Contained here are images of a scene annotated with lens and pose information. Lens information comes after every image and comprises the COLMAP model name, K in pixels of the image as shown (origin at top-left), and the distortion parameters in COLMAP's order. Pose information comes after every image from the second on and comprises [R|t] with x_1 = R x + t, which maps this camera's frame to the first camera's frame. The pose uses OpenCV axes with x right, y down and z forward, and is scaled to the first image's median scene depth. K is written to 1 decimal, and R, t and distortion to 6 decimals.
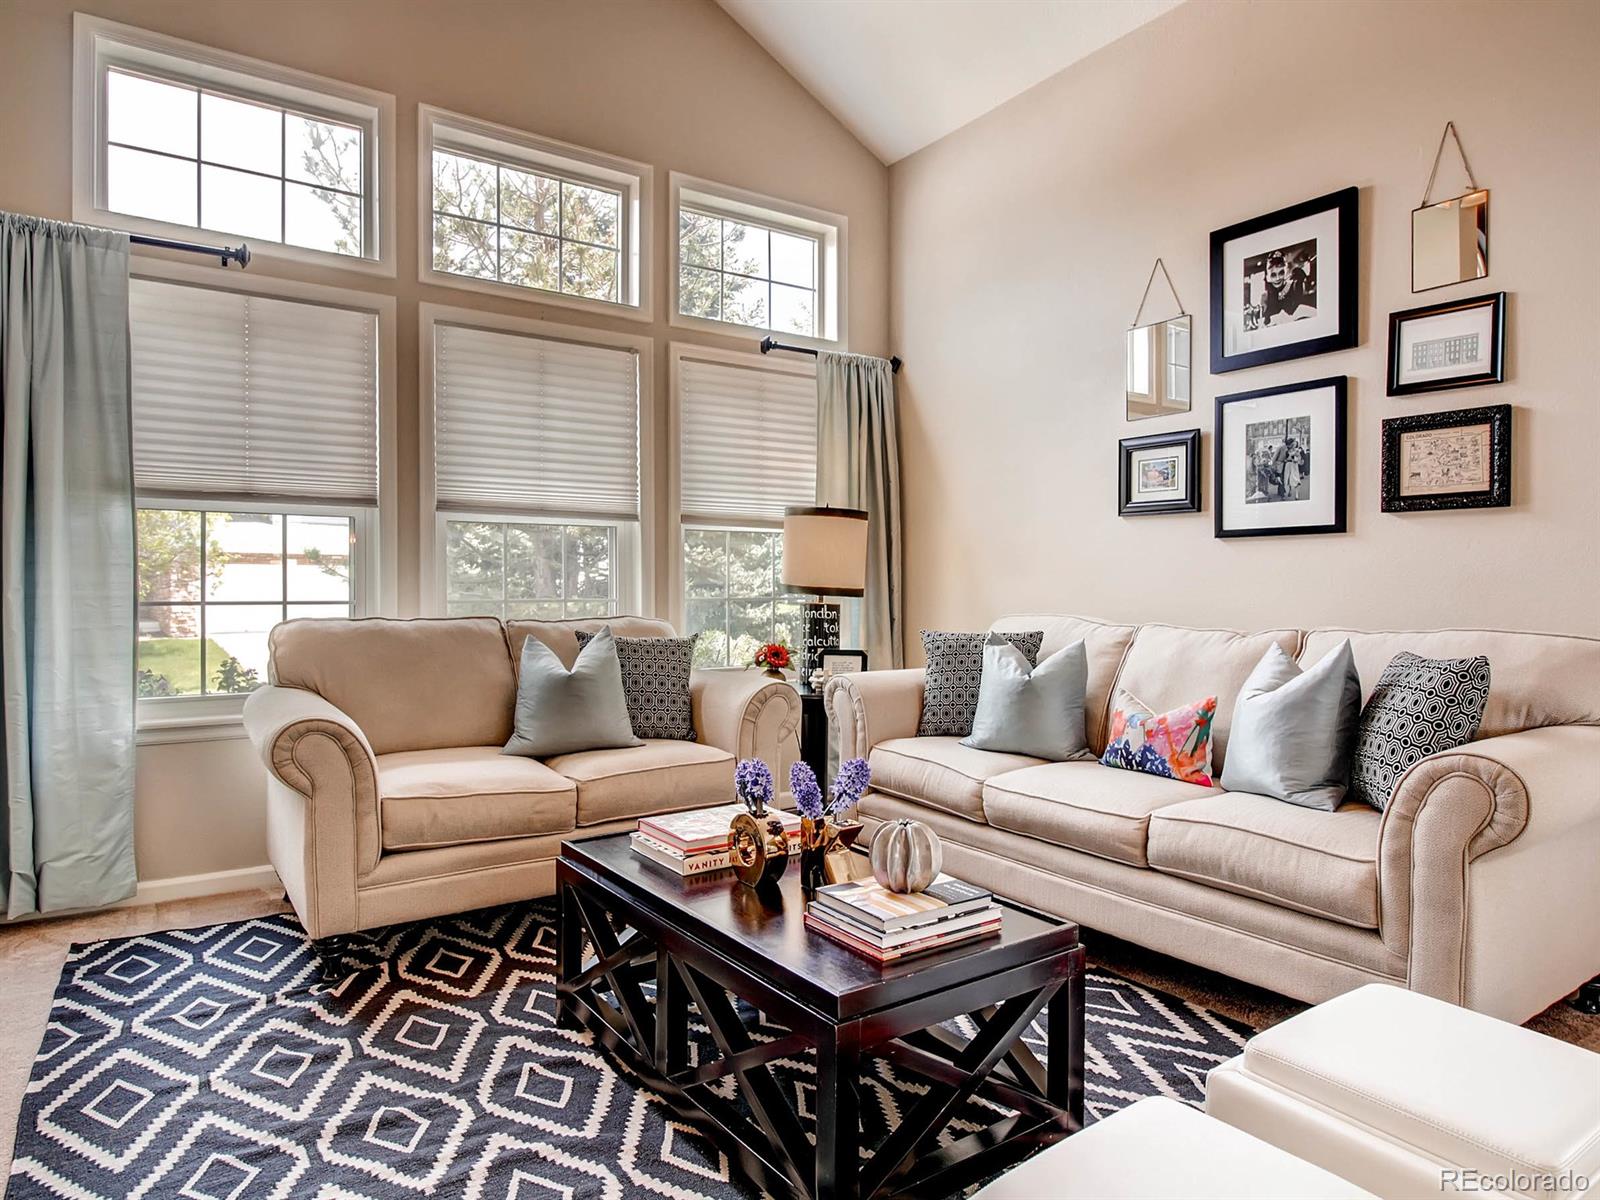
lens RADIAL K [[993.8, 0, 791.4], [0, 993.8, 591.6], [0, 0, 1]] dist [0.010391, -0.016354]
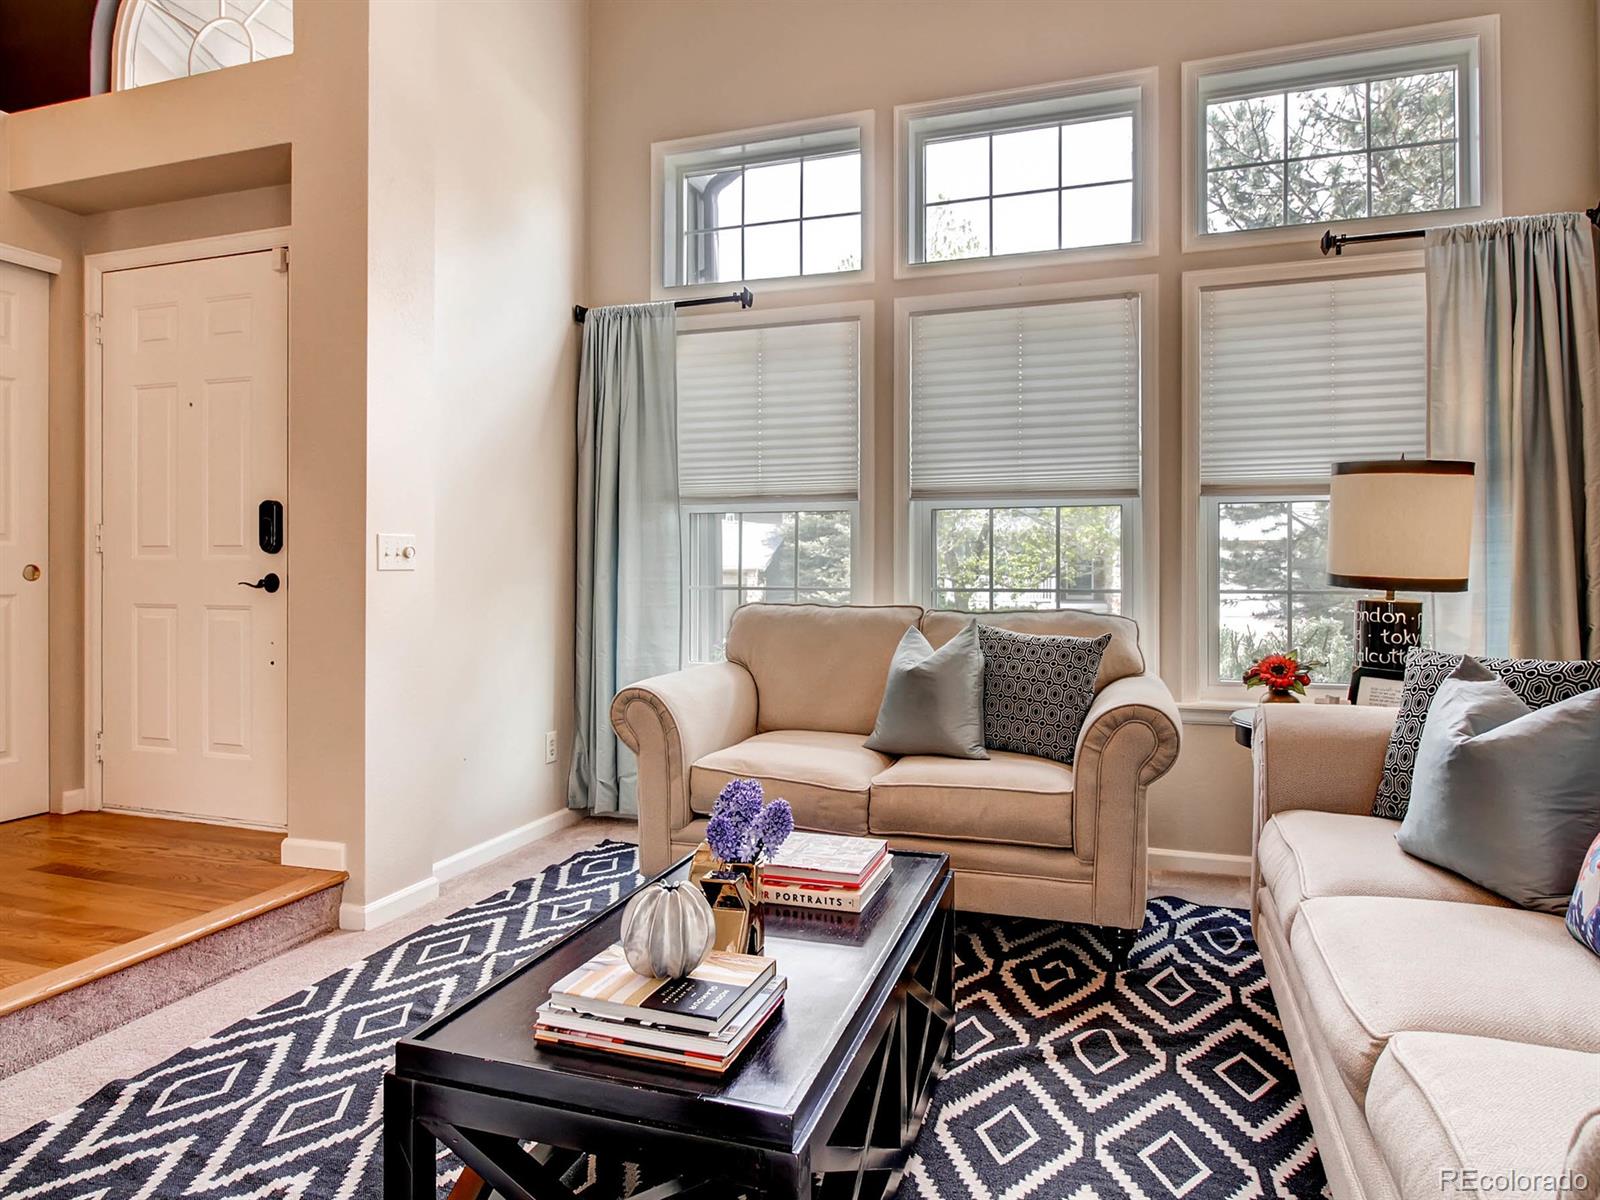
lens RADIAL K [[993.8, 0, 774.9], [0, 993.8, 566.4], [0, 0, 1]] dist [0.010391, -0.016354]
pose [[0.589443, -0.002842, -0.807805, 0.438265], [-0.003559, 0.999975, -0.006116, -0.007979], [0.807802, 0.006480, 0.589419, 0.334867]]
